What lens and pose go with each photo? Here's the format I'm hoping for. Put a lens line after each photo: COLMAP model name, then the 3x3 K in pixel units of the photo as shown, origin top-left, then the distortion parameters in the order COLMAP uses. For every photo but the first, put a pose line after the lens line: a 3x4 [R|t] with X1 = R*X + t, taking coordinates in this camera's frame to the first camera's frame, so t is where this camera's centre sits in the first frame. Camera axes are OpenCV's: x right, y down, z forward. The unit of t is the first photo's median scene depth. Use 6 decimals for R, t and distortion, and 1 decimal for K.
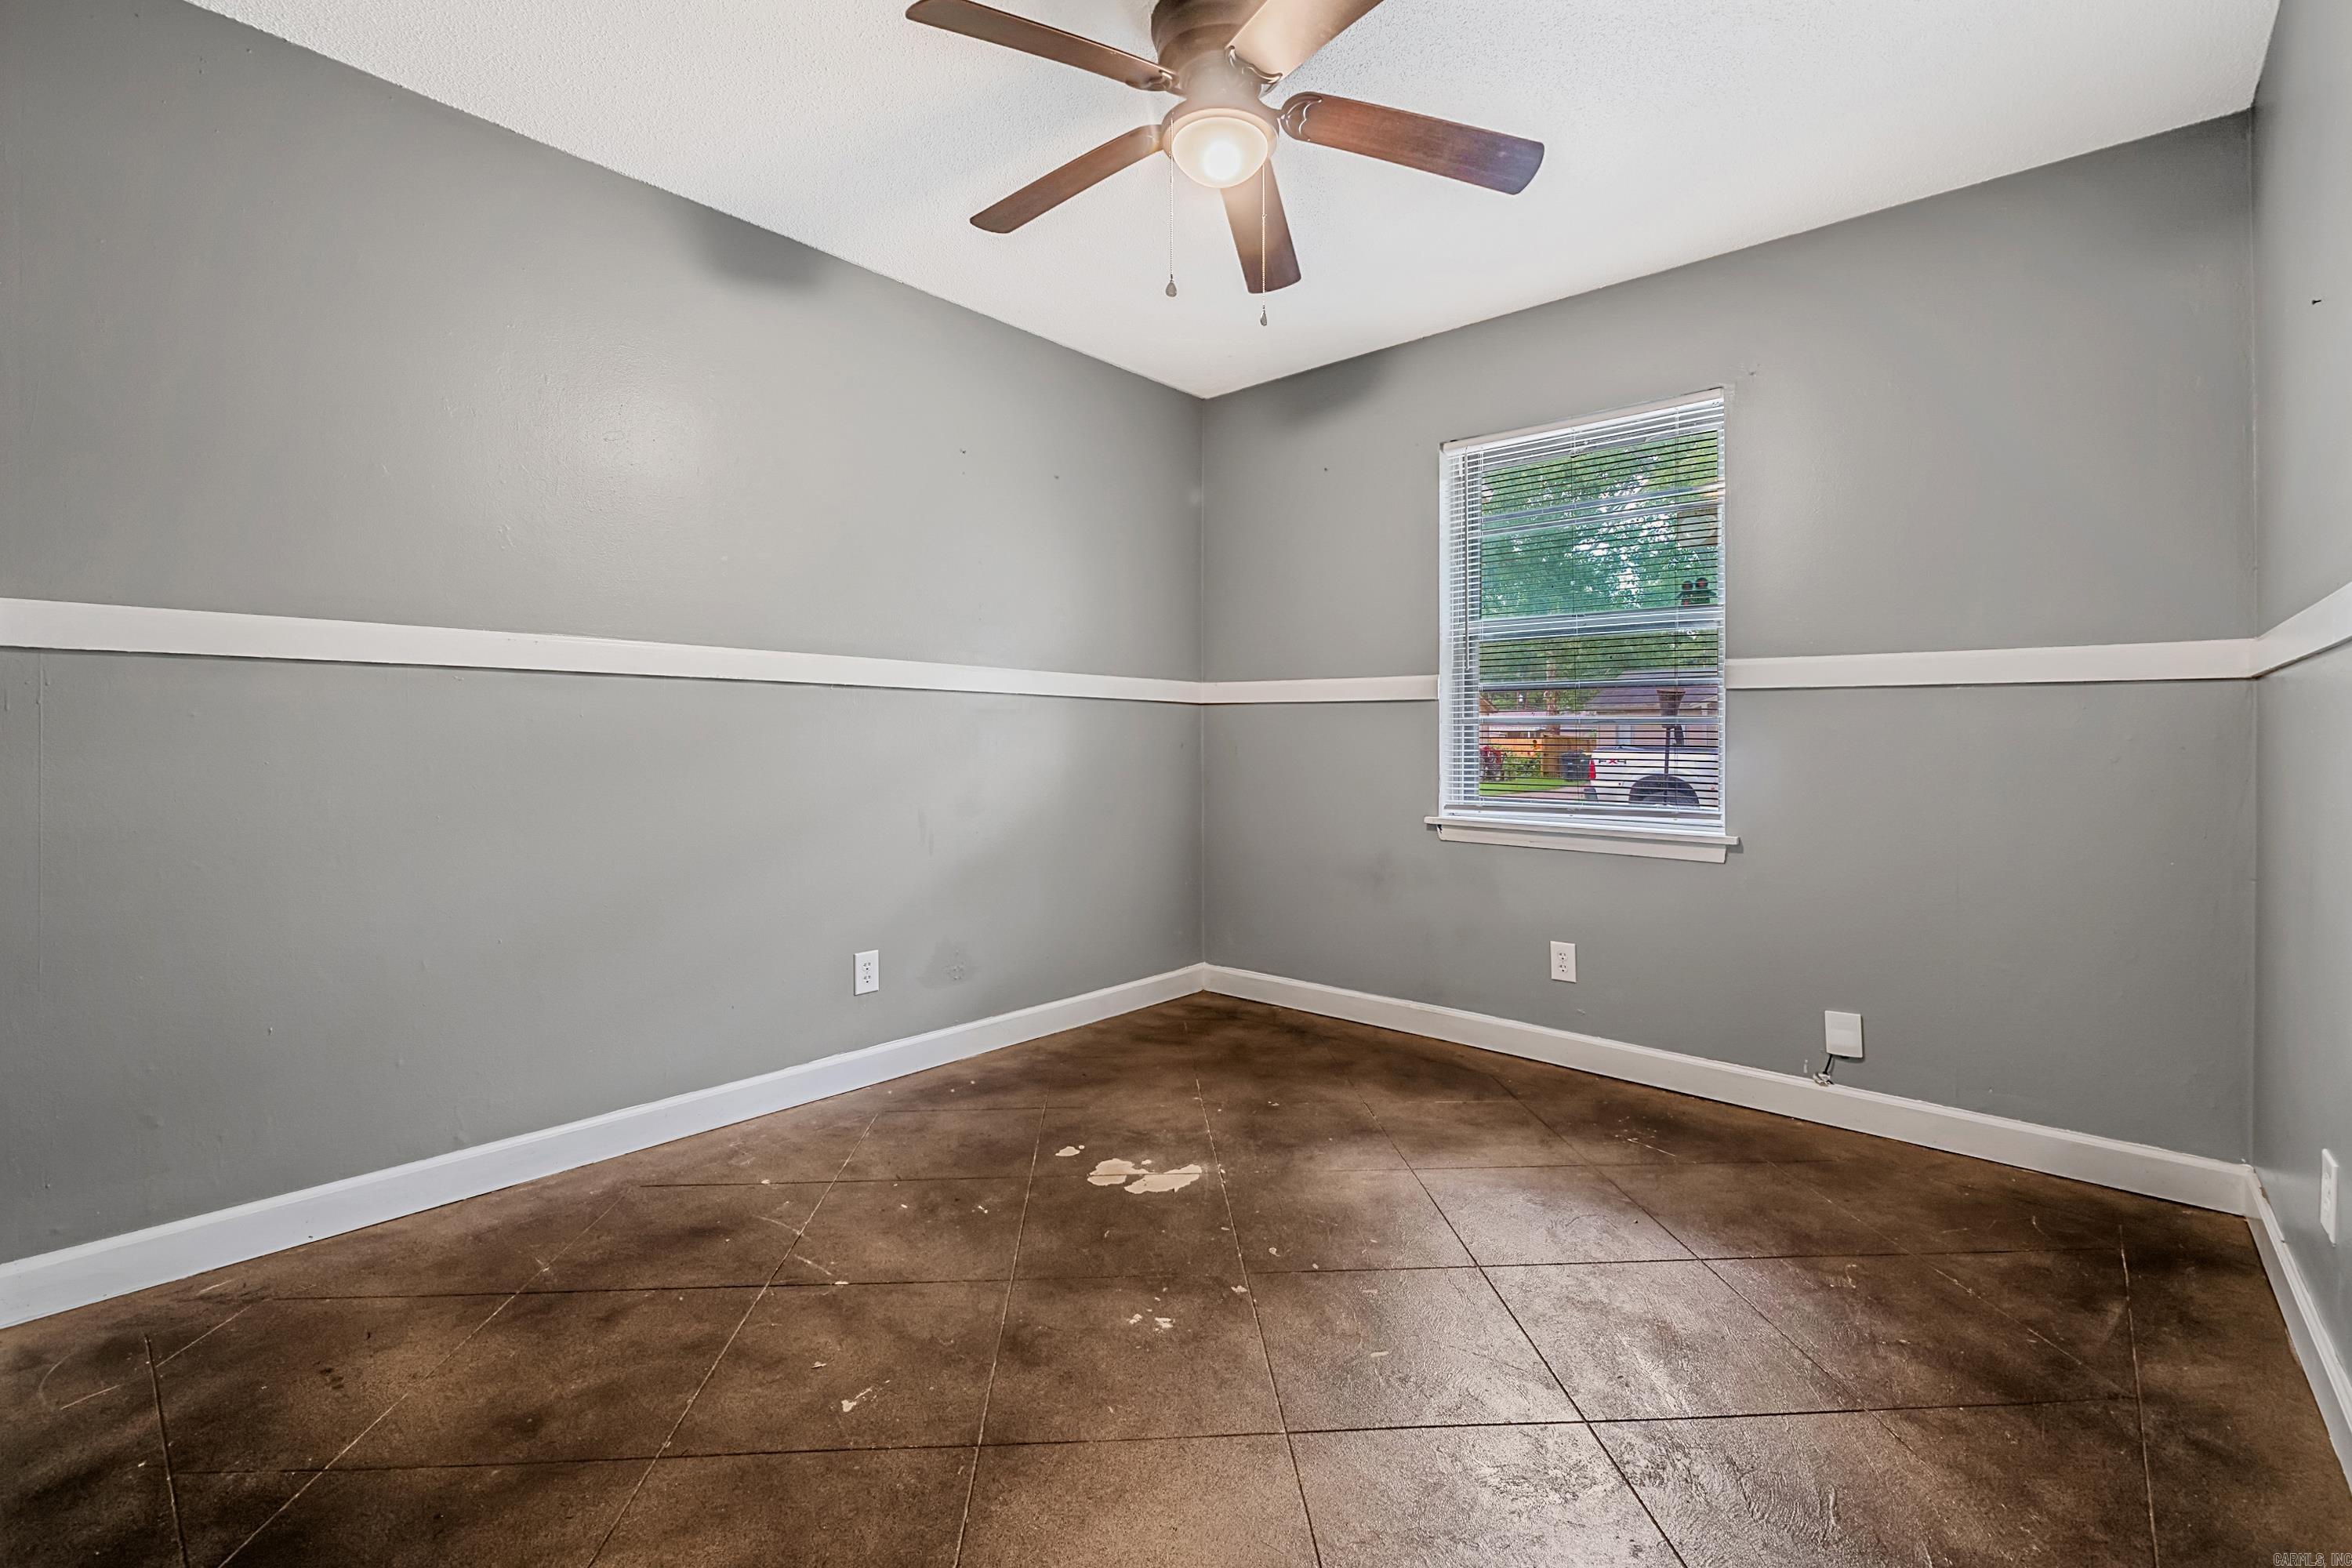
lens RADIAL K [[1019.0, 0, 1176.0], [0, 1019.0, 784.0], [0, 0, 1]] dist [-0.002696, -0.000626]
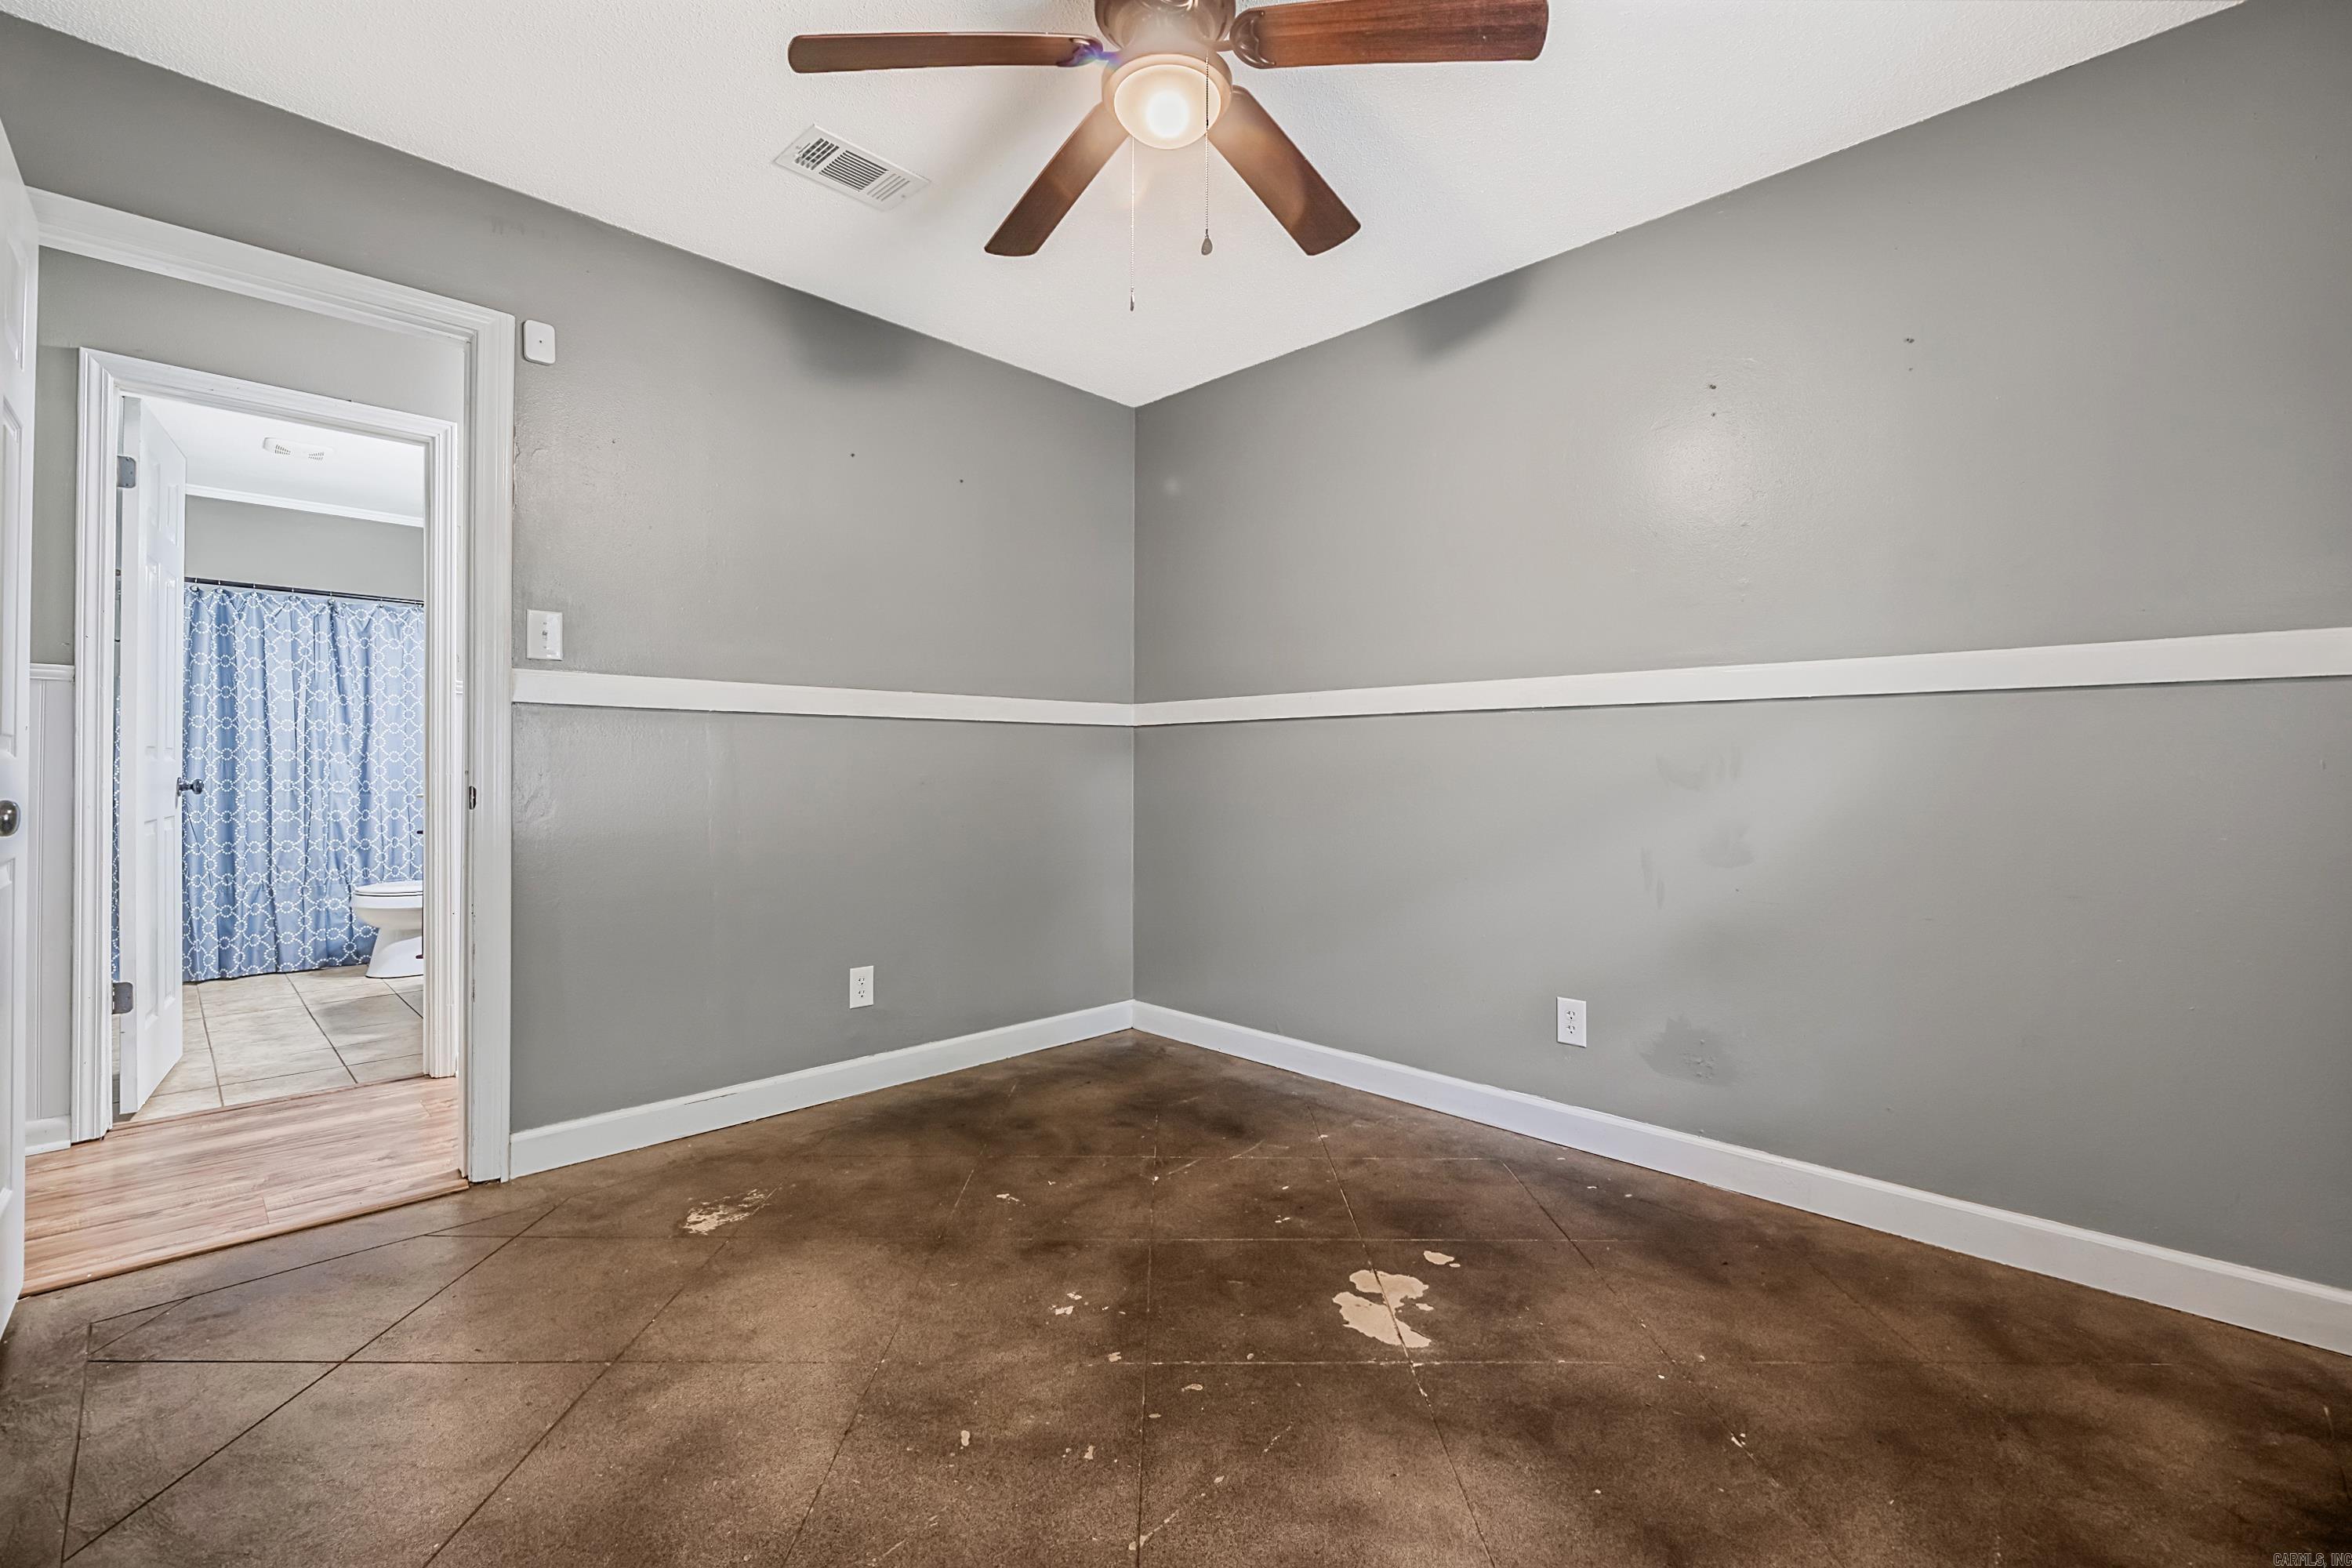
lens RADIAL K [[1005.7, 0, 1176.9], [0, 1005.7, 753.6], [0, 0, 1]] dist [-0.004494, -0.000482]
pose [[-0.065558, -0.020460, -0.997639, 0.779829], [-0.045978, 0.998790, -0.017463, -0.027820], [0.996789, 0.044725, -0.066419, 0.873862]]
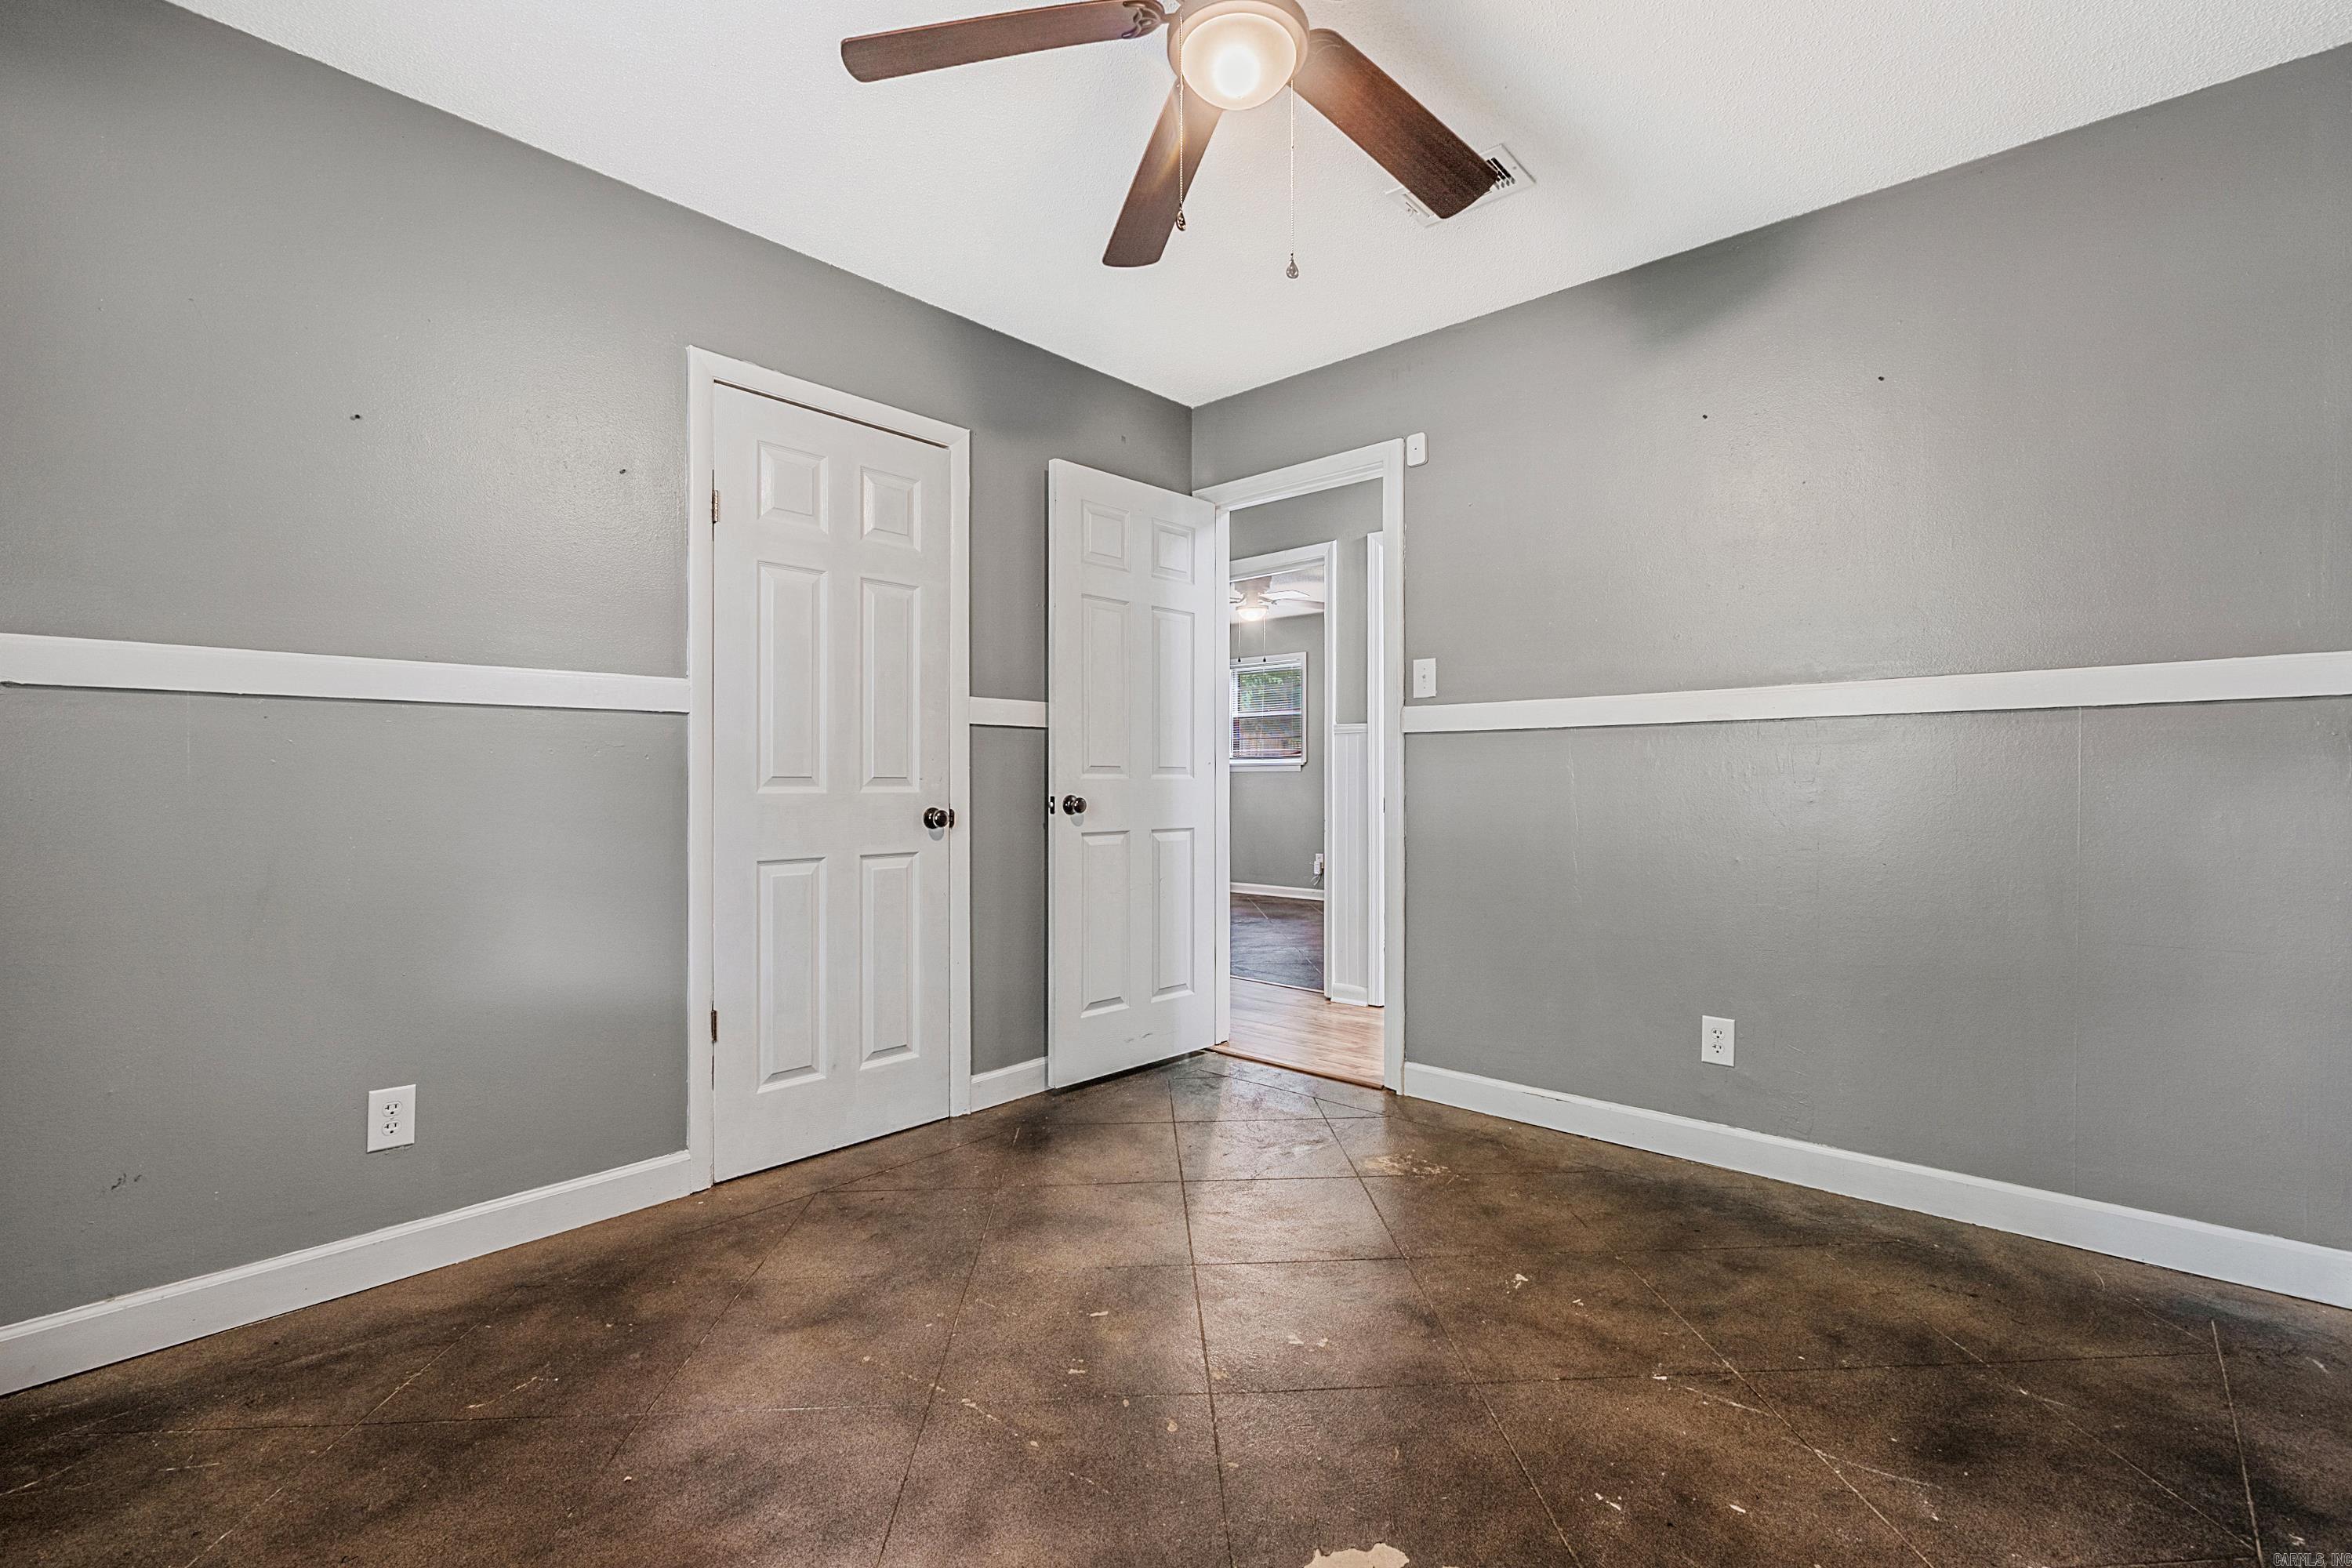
lens RADIAL K [[1021.3, 0, 1176.0], [0, 1021.3, 784.0], [0, 0, 1]] dist [-0.011087, -0.000604]
pose [[-0.999805, -0.003196, 0.019512, 0.067377], [-0.002318, 0.998991, 0.044845, -0.059822], [-0.019635, 0.044791, -0.998803, 1.512145]]
